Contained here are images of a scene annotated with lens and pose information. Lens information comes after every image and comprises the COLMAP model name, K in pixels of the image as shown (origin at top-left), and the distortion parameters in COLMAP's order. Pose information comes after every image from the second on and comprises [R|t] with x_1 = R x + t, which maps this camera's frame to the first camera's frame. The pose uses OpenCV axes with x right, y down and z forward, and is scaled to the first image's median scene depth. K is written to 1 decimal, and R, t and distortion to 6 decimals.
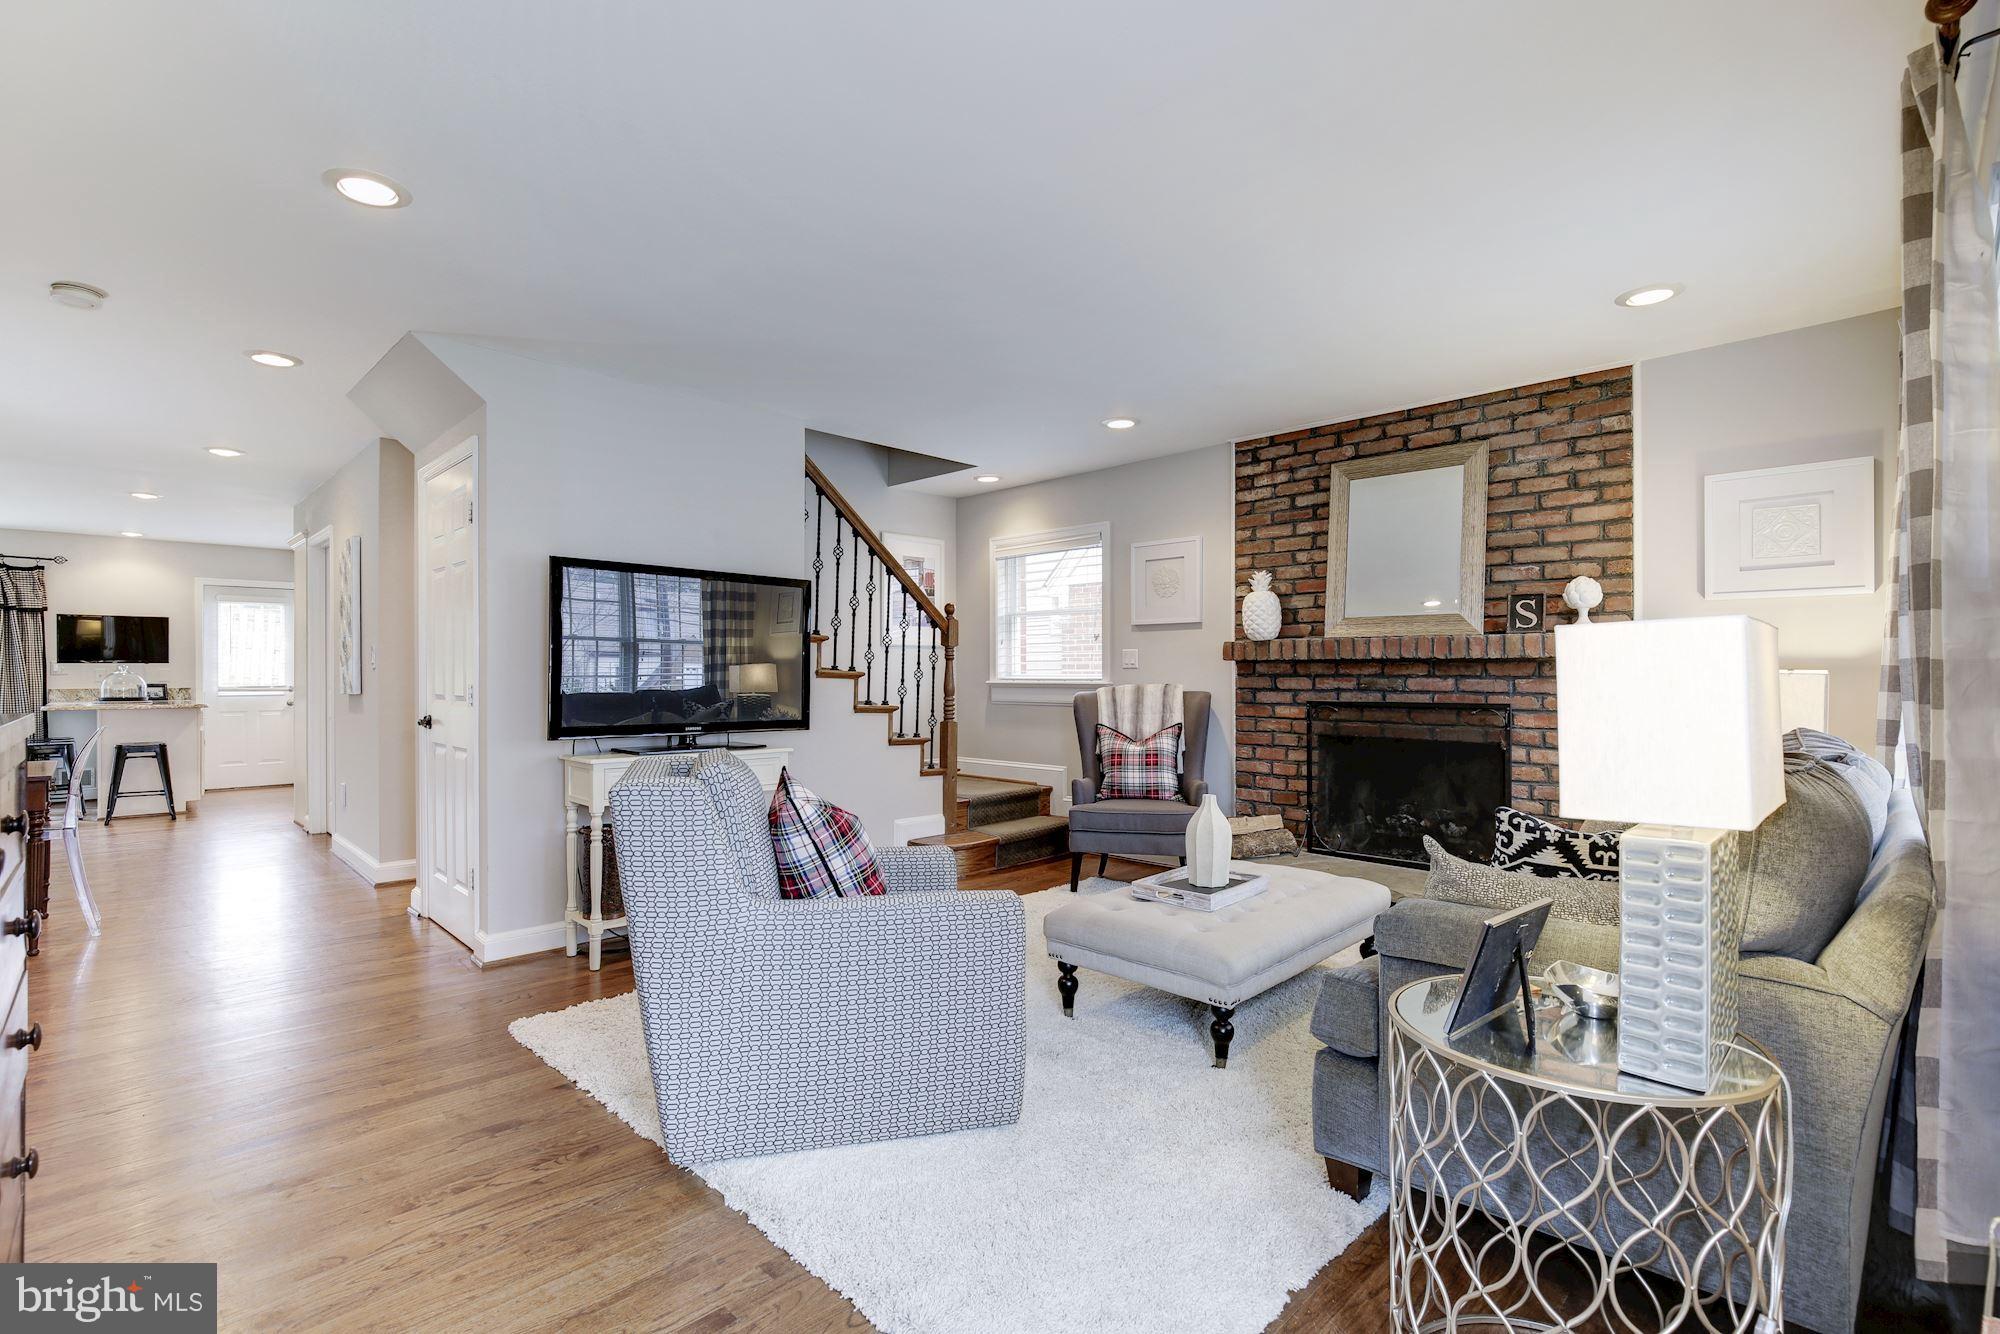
lens RADIAL K [[897.8, 0, 994.6], [0, 897.8, 672.0], [0, 0, 1]] dist [-0.013394, -0.000131]
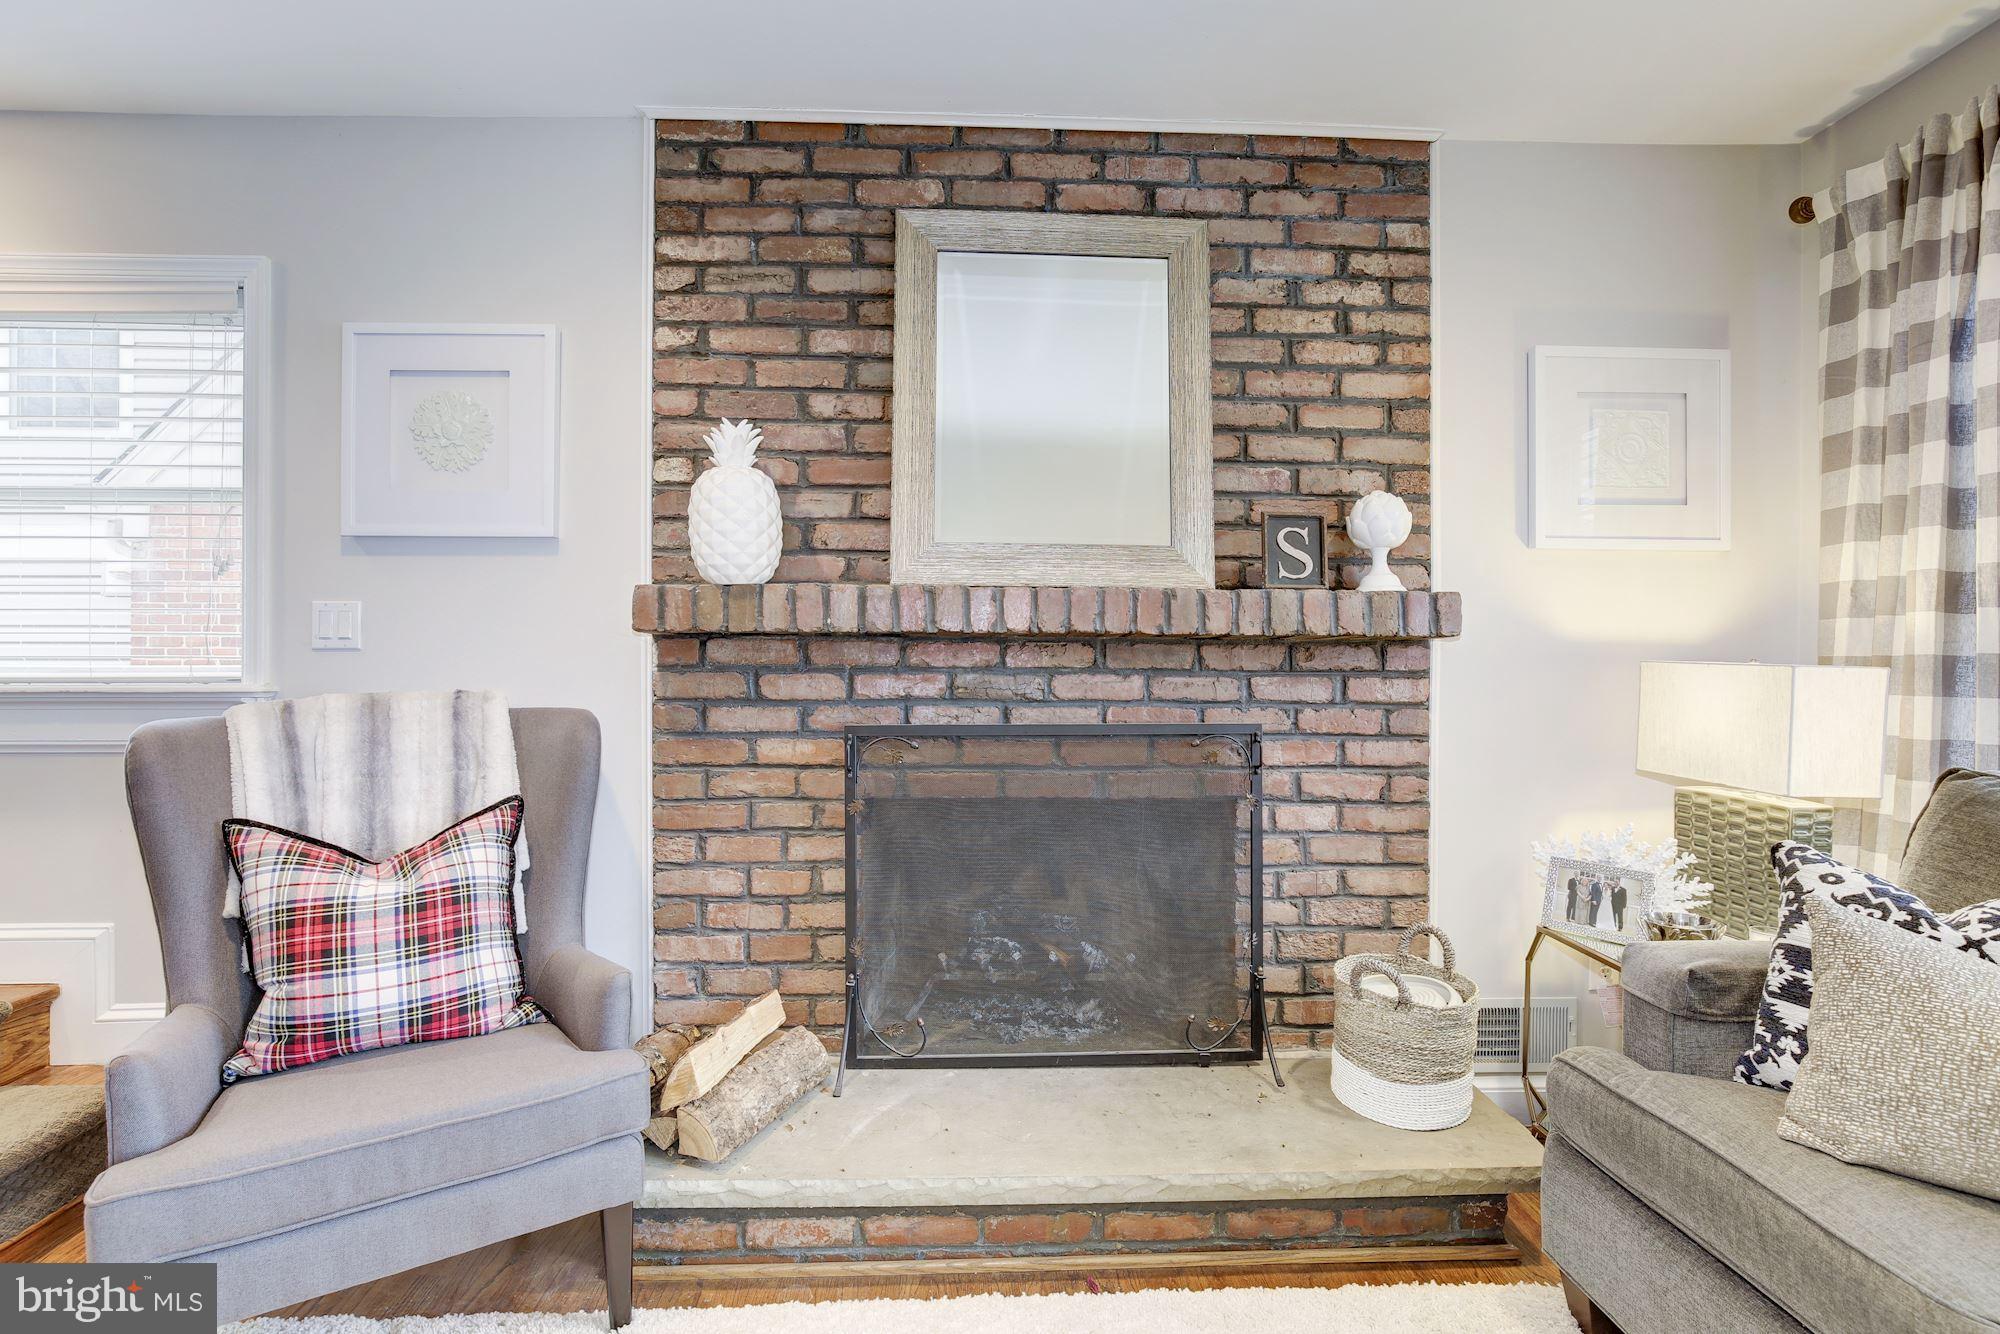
lens RADIAL K [[897.8, 0, 994.6], [0, 897.8, 672.0], [0, 0, 1]] dist [-0.013394, -0.000131]
pose [[0.671831, 0.002854, 0.740699, 0.069875], [-0.004244, 0.999991, -0.000004, 0.005089], [-0.740692, -0.003141, 0.671837, 0.644539]]
